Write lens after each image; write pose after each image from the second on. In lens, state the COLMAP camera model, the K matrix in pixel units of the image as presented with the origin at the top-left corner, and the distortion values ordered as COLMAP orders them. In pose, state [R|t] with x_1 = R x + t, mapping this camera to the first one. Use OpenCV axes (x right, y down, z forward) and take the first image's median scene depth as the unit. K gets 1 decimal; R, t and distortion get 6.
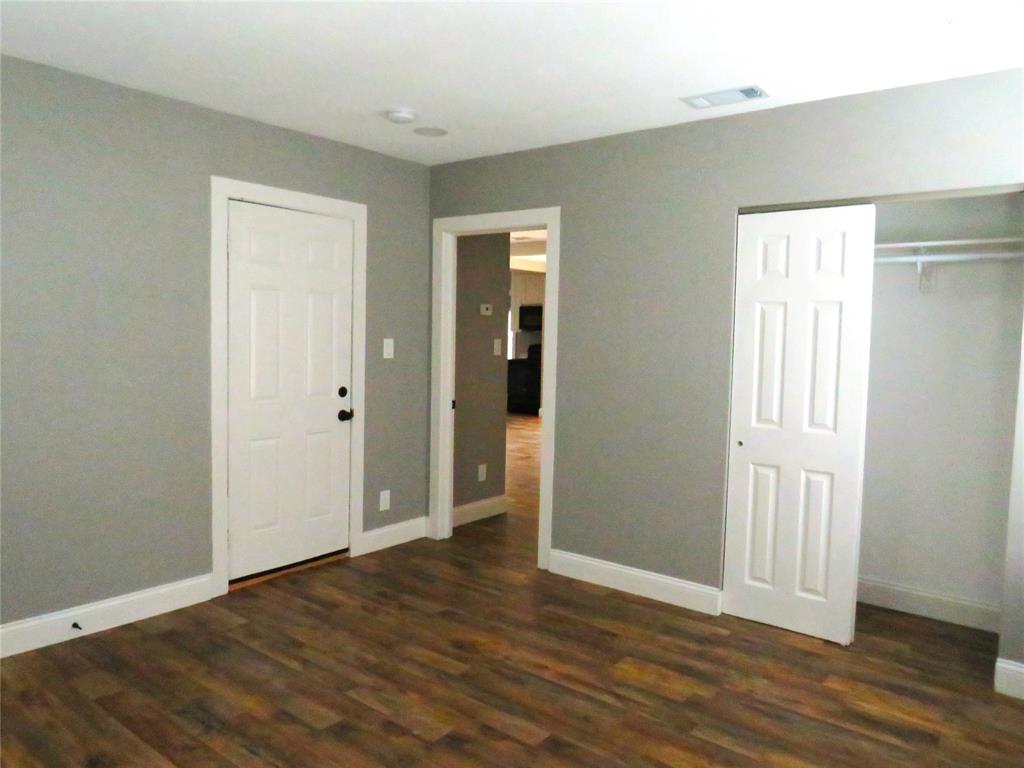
lens RADIAL K [[723.9, 0, 505.6], [0, 723.9, 382.4], [0, 0, 1]] dist [-0.043623, 0.034949]
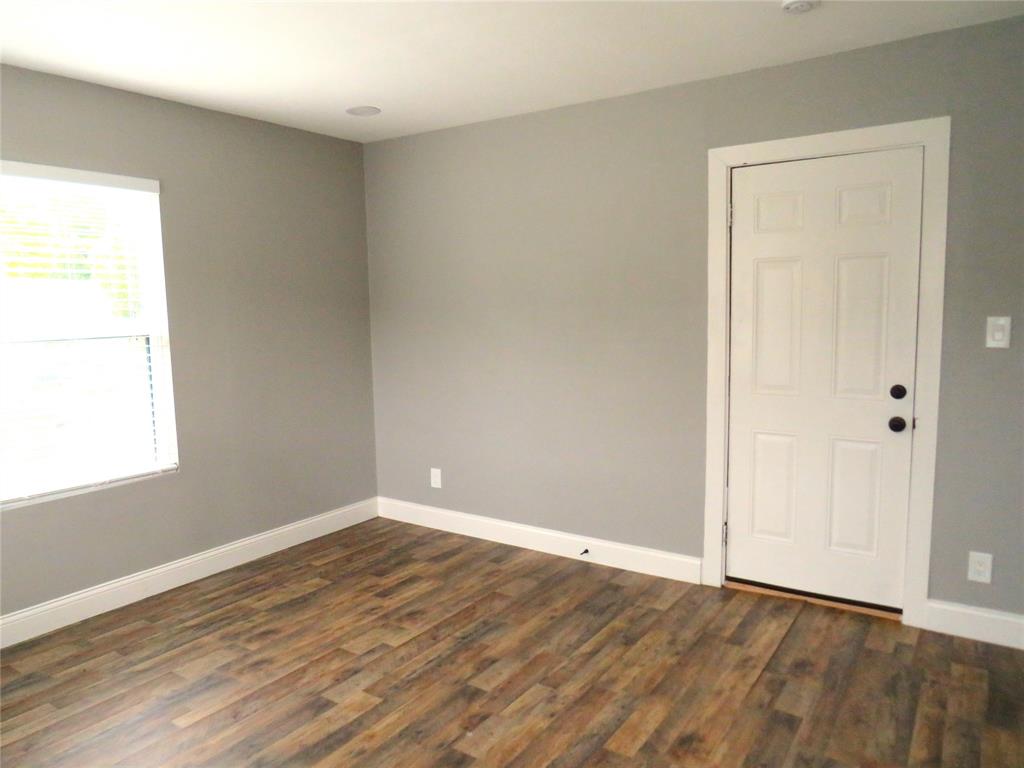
lens RADIAL K [[723.9, 0, 501.4], [0, 723.9, 382.5], [0, 0, 1]] dist [-0.043623, 0.034949]
pose [[0.061967, 0.078045, -0.995022, 0.609657], [-0.049113, 0.995969, 0.075061, -0.040144], [0.996869, 0.044218, 0.065550, 0.740449]]
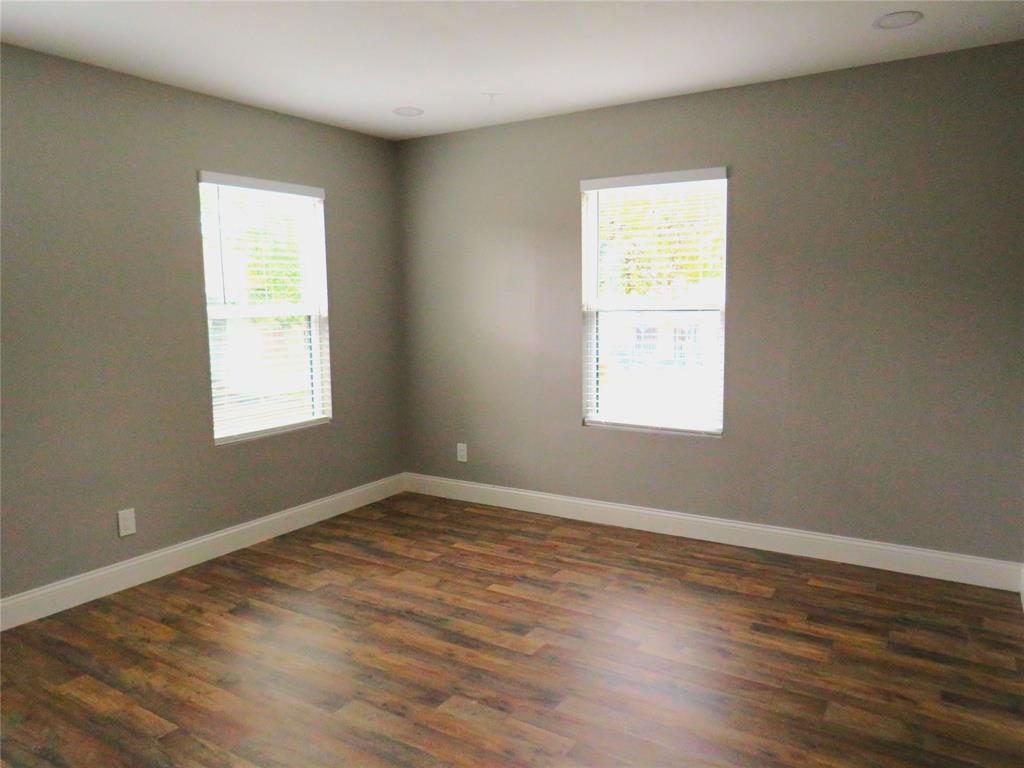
lens RADIAL K [[723.9, 0, 502.4], [0, 723.9, 379.8], [0, 0, 1]] dist [-0.043623, 0.034949]
pose [[-0.993823, -0.005132, -0.110854, -0.041220], [-0.025270, 0.983151, 0.181042, -0.099711], [0.108057, 0.182726, -0.977208, 1.459103]]
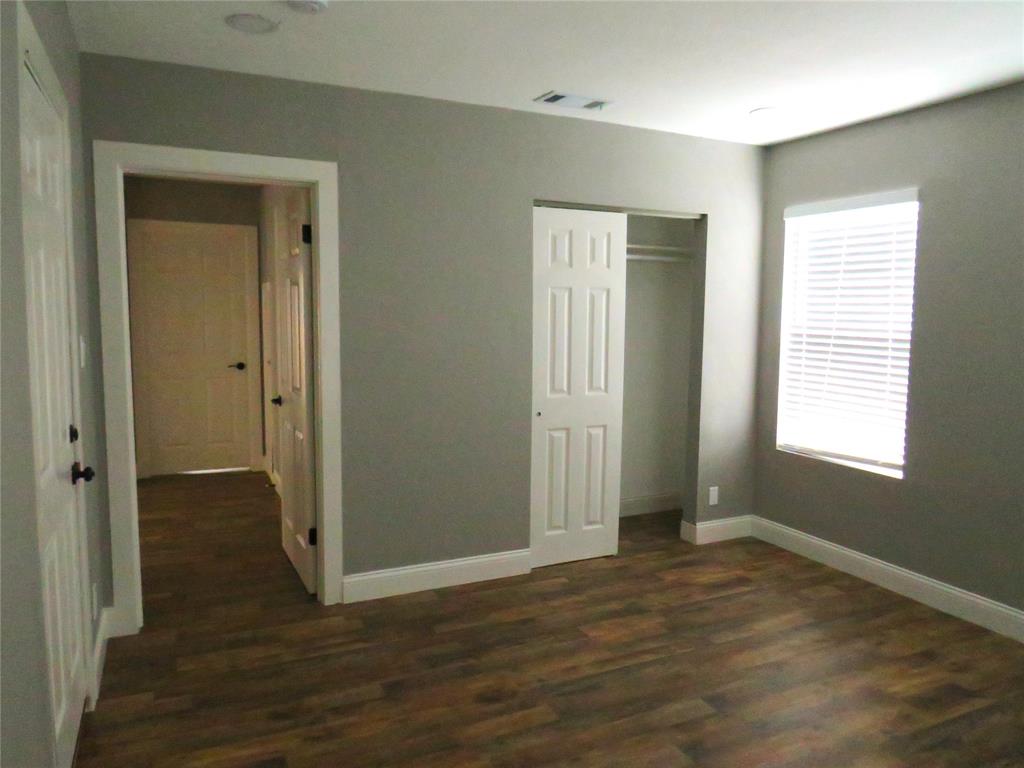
lens RADIAL K [[723.9, 0, 493.2], [0, 723.9, 383.6], [0, 0, 1]] dist [-0.043623, 0.034949]
pose [[0.446831, -0.108400, 0.888027, -0.755071], [0.066288, 0.993915, 0.087971, -0.070456], [-0.892159, 0.019557, 0.451297, 0.606632]]
